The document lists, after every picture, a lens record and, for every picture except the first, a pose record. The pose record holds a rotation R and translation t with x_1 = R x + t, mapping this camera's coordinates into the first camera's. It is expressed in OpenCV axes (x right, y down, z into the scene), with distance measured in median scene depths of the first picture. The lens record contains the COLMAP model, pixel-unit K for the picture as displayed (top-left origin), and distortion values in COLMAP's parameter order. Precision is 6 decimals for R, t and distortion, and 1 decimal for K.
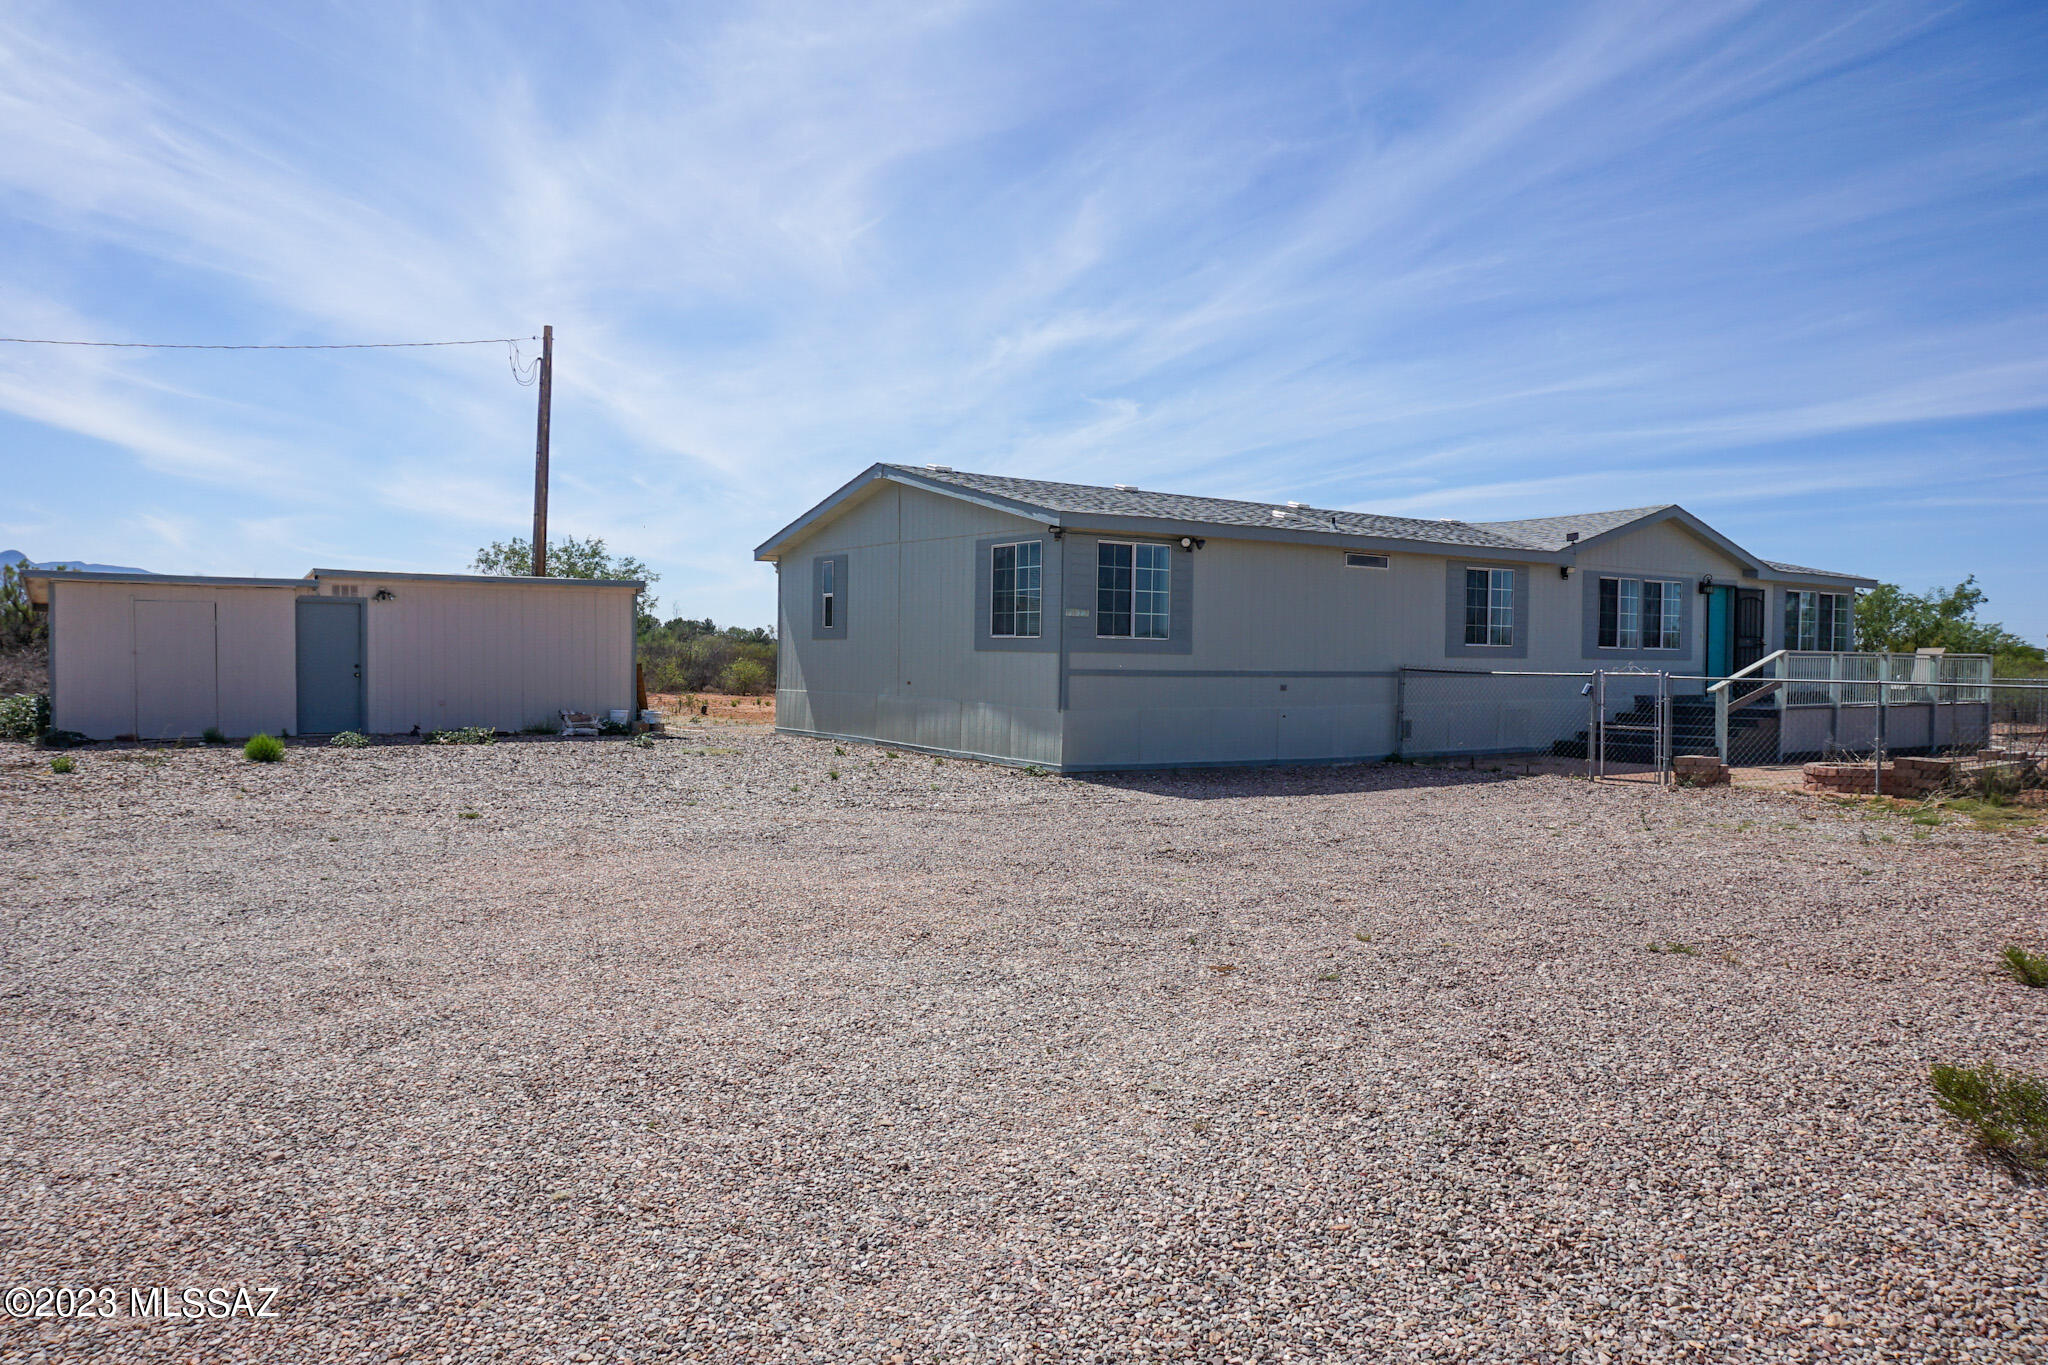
lens RADIAL K [[1411.7, 0, 1030.0], [0, 1411.7, 724.9], [0, 0, 1]] dist [0.000877, 0.001017]
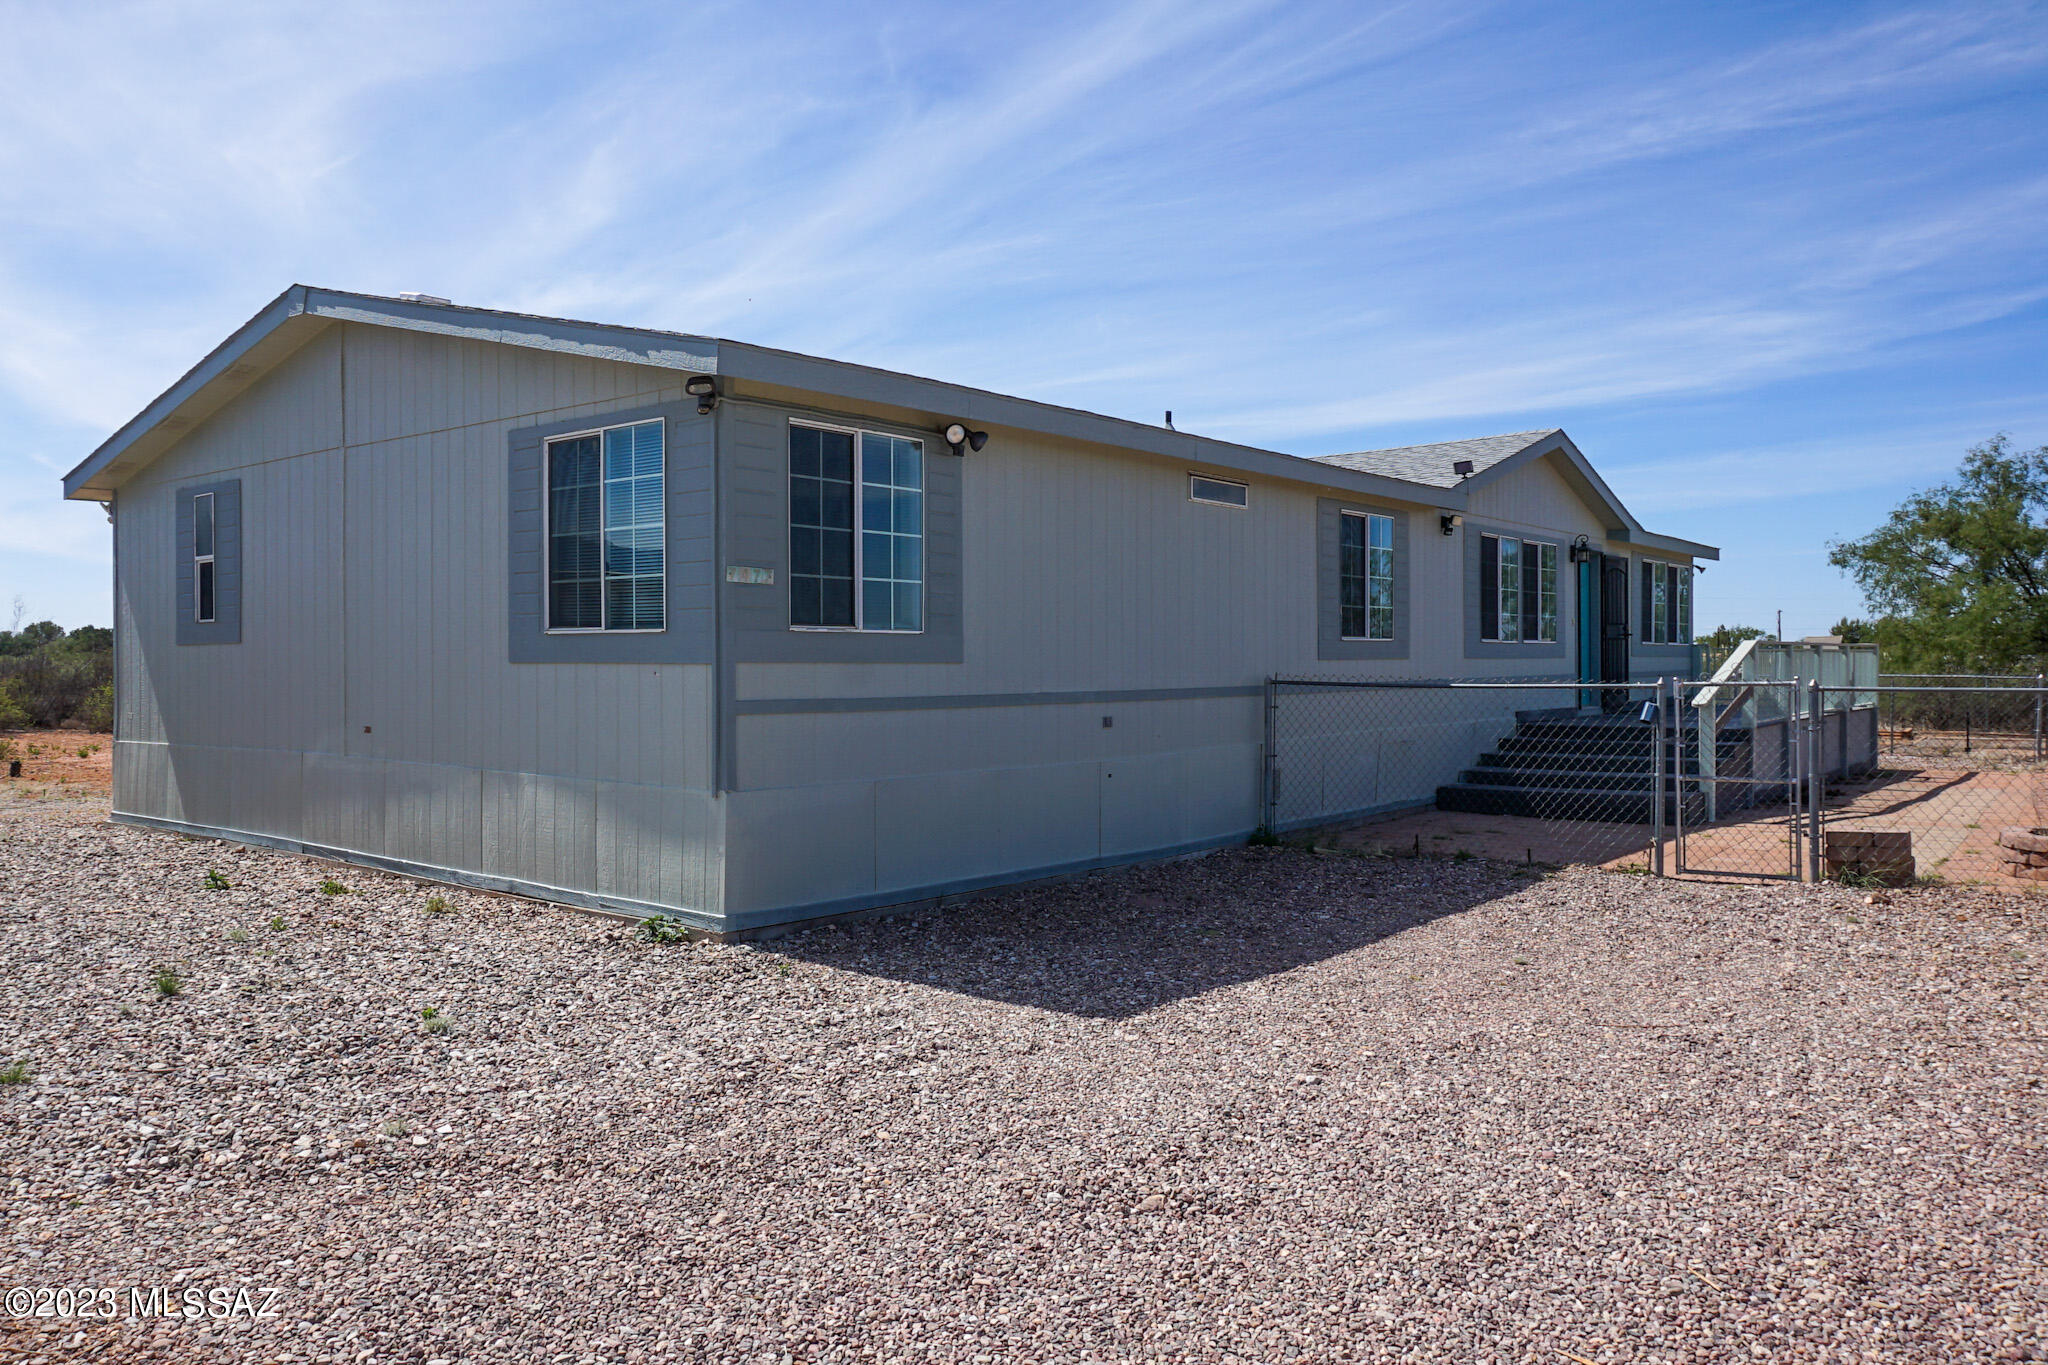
lens RADIAL K [[1513.0, 0, 948.8], [0, 1513.0, 682.1], [0, 0, 1]] dist [-0.061947, 0.047256]
pose [[0.964127, -0.020958, 0.264612, -0.028200], [0.029766, 0.999127, -0.029321, -0.024579], [-0.263766, 0.036146, 0.963909, 0.434418]]
